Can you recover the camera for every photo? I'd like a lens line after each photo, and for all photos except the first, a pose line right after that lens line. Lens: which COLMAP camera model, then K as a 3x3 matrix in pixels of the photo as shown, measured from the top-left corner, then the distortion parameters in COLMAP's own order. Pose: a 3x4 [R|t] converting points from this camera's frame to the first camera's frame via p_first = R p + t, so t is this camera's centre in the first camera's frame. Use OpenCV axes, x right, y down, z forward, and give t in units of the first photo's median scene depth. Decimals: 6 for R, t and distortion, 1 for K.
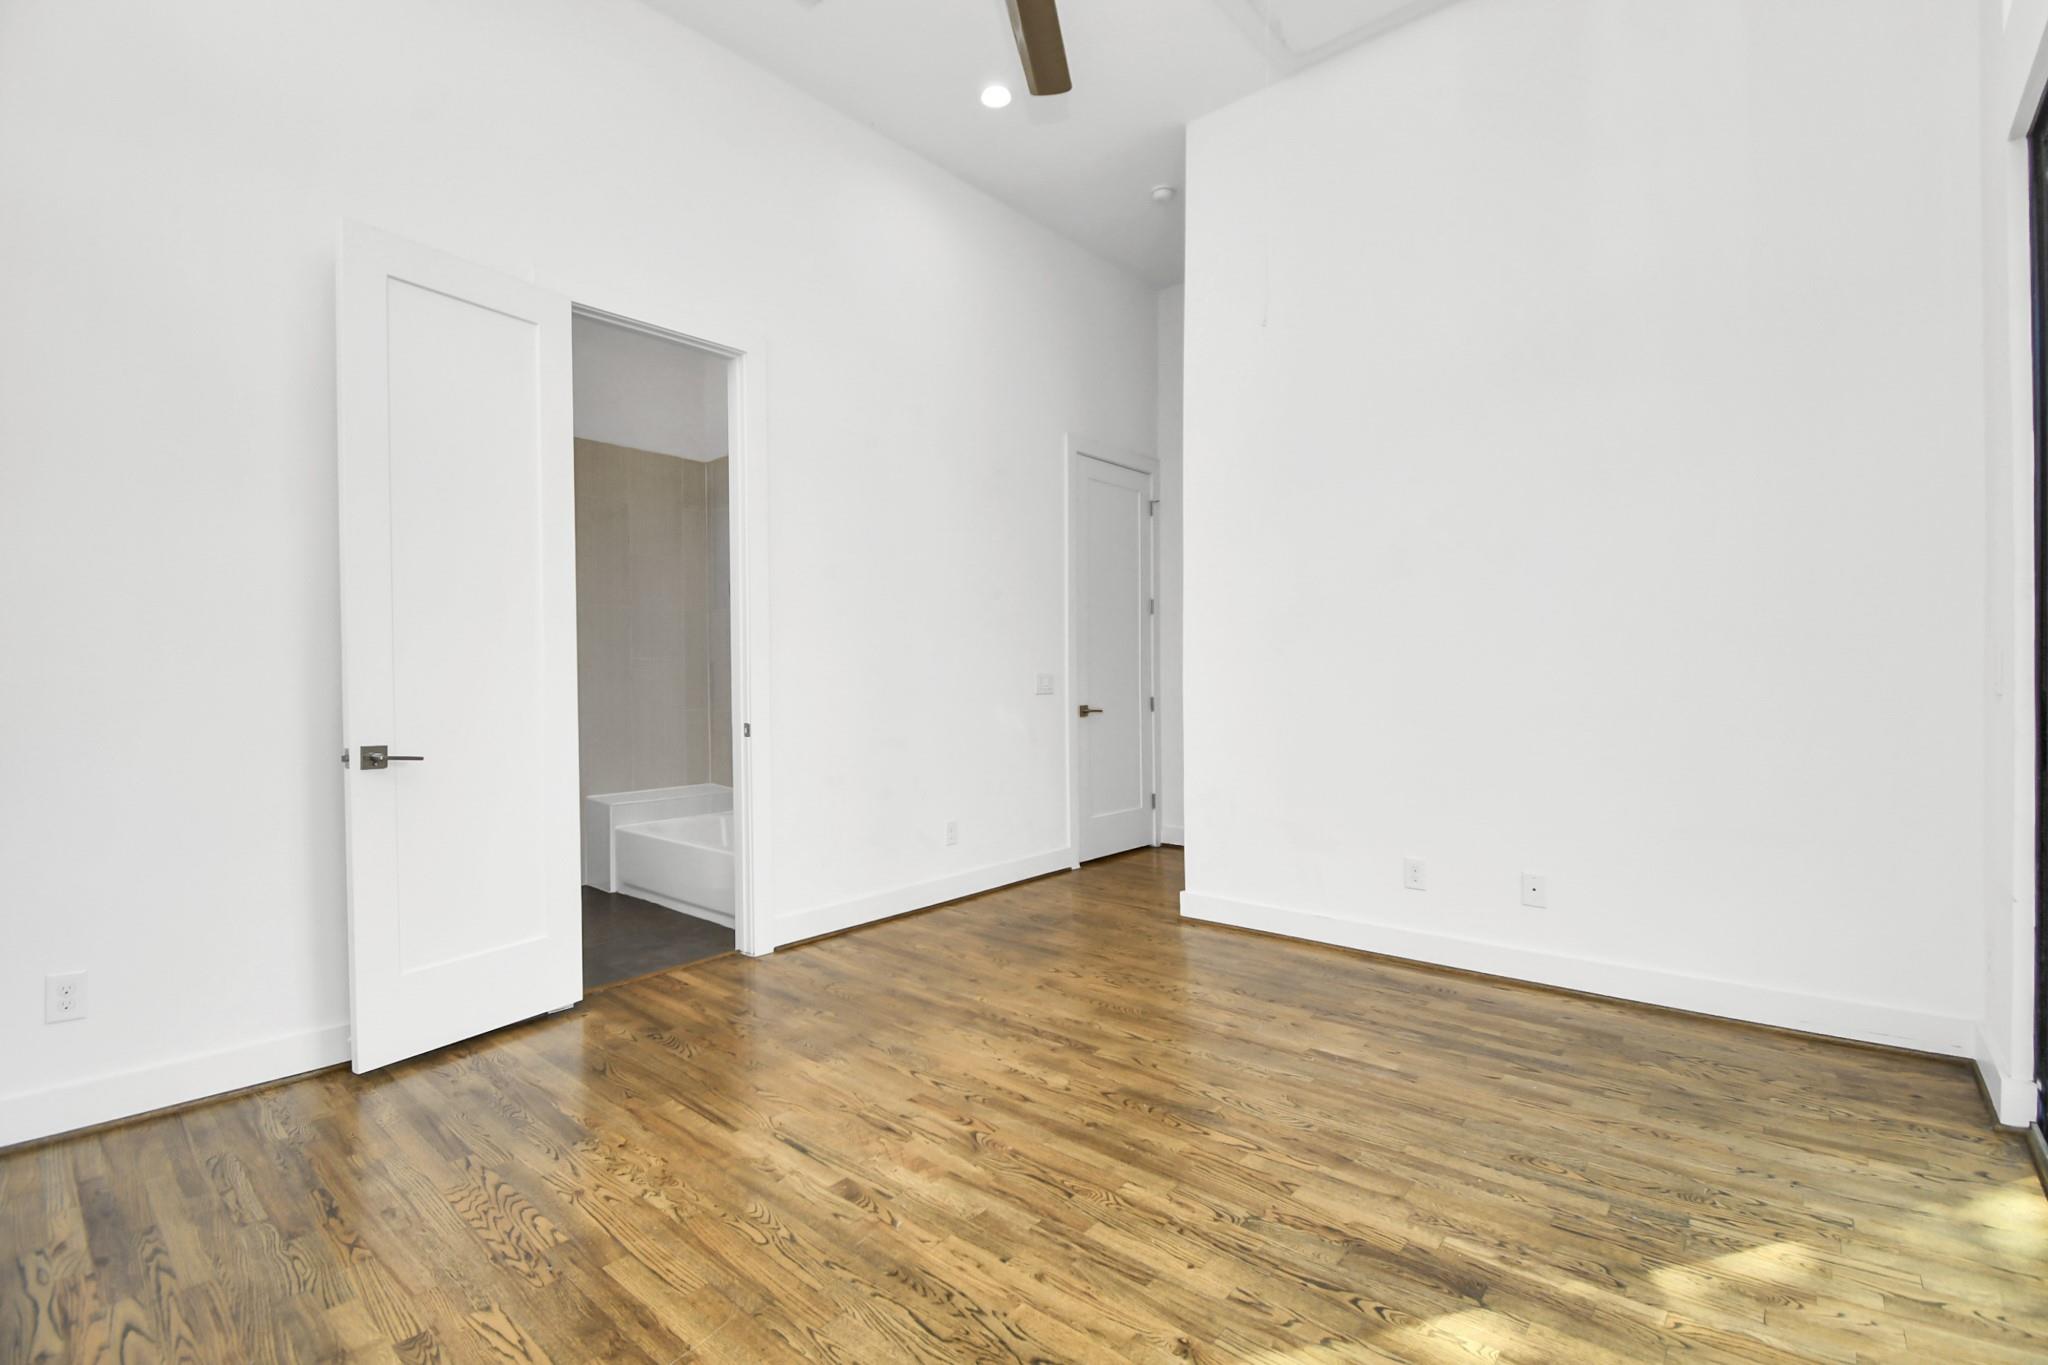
lens RADIAL K [[931.8, 0, 1017.3], [0, 931.8, 682.6], [0, 0, 1]] dist [0.005434, -0.014784]
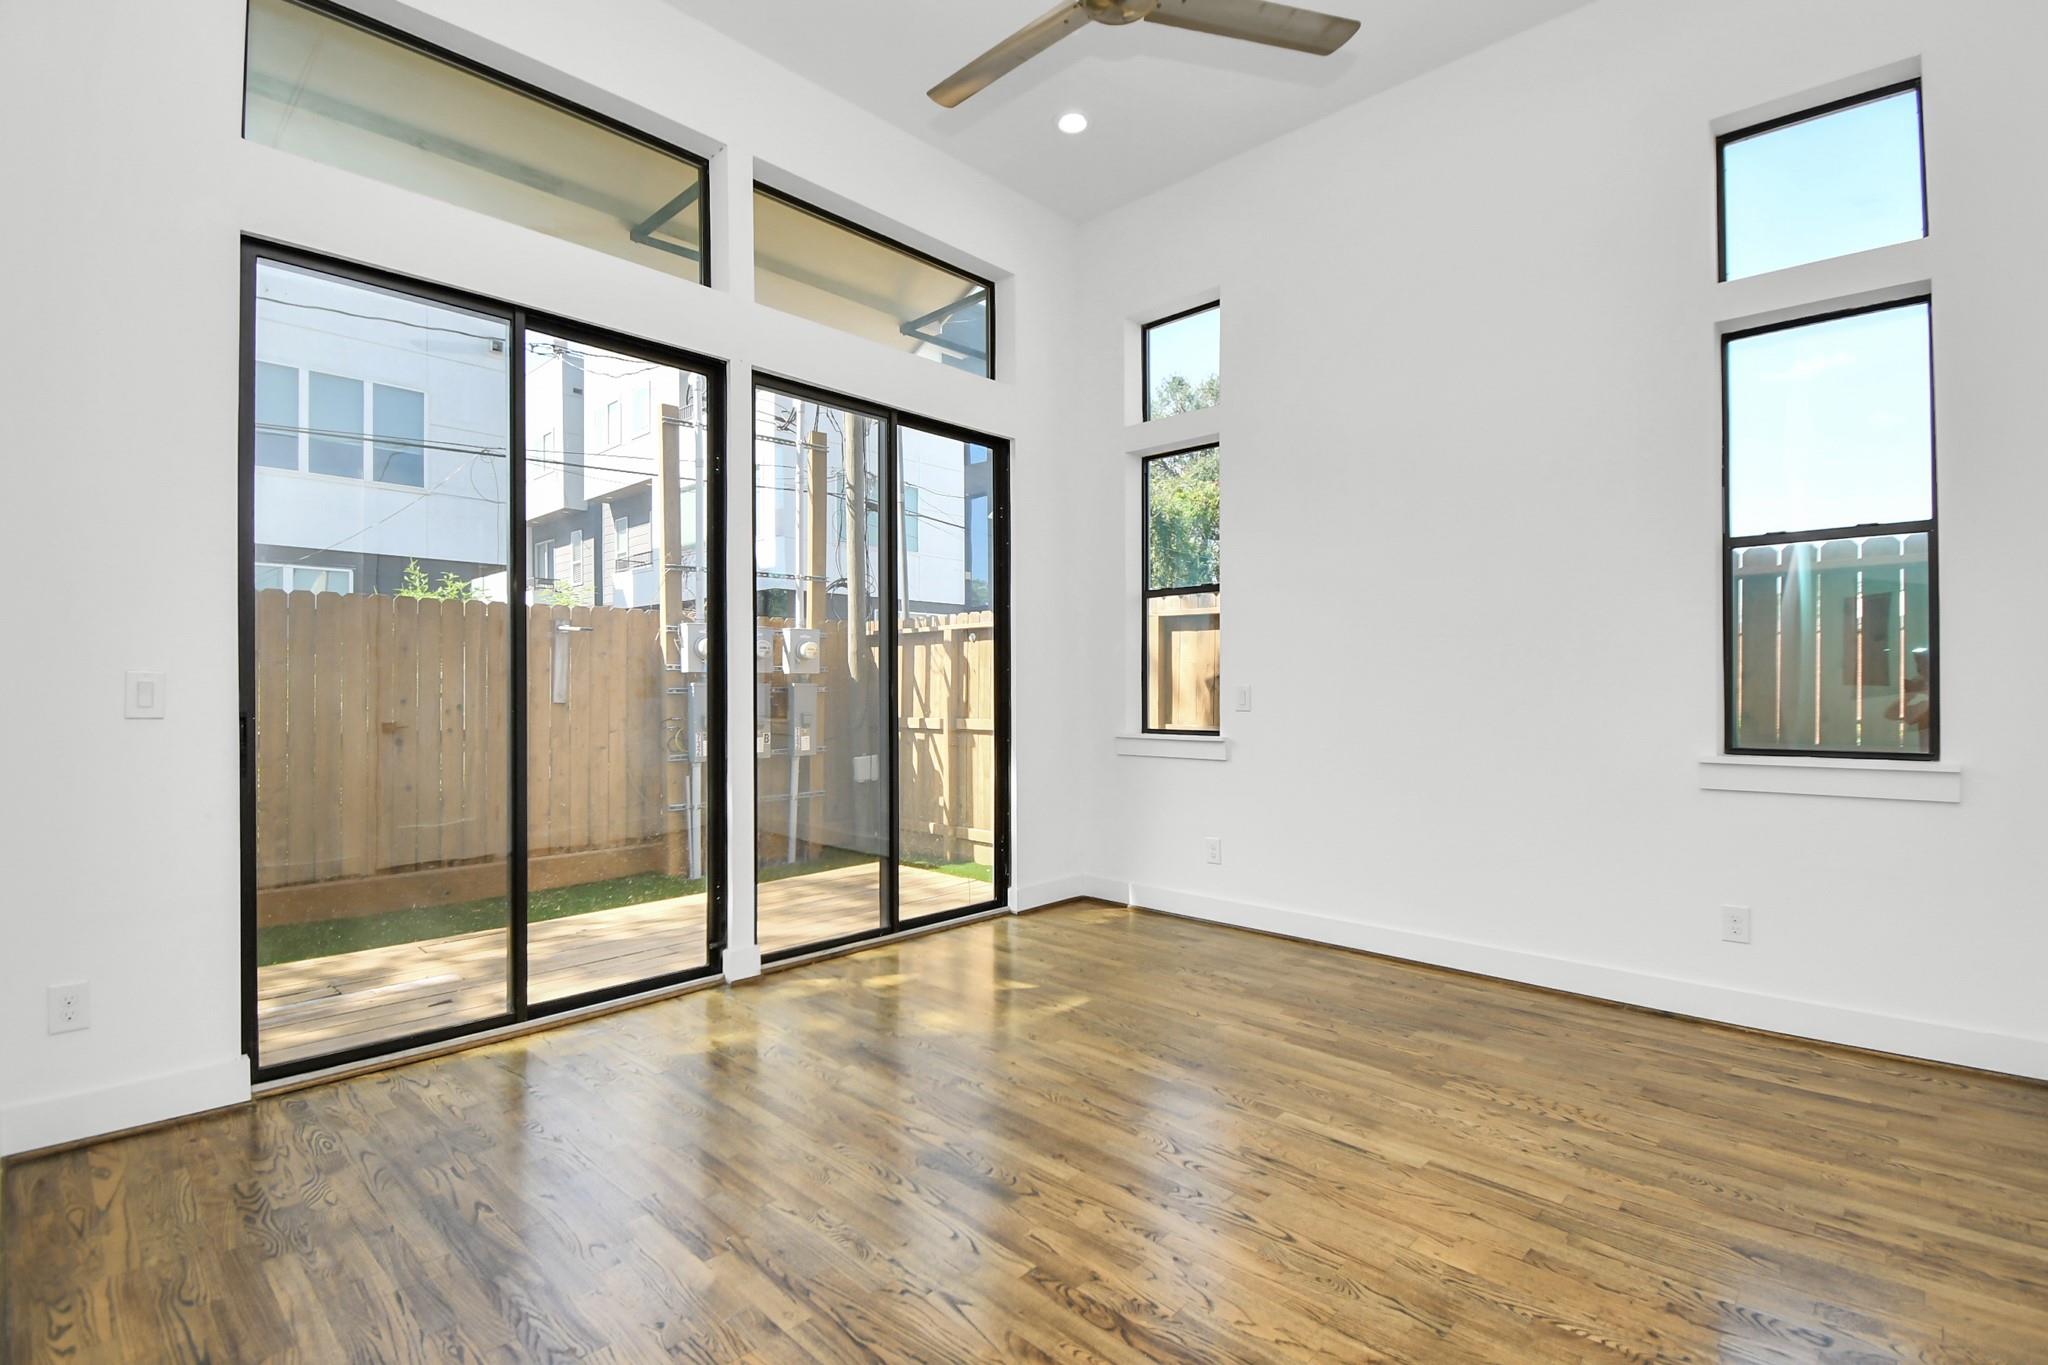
lens RADIAL K [[970.4, 0, 1009.4], [0, 970.4, 685.1], [0, 0, 1]] dist [-0.003421, -0.000066]
pose [[-0.997712, 0.010671, 0.066764, 0.055314], [0.010574, 0.999942, -0.001807, -0.015413], [-0.066779, -0.001097, -0.997767, 1.935924]]
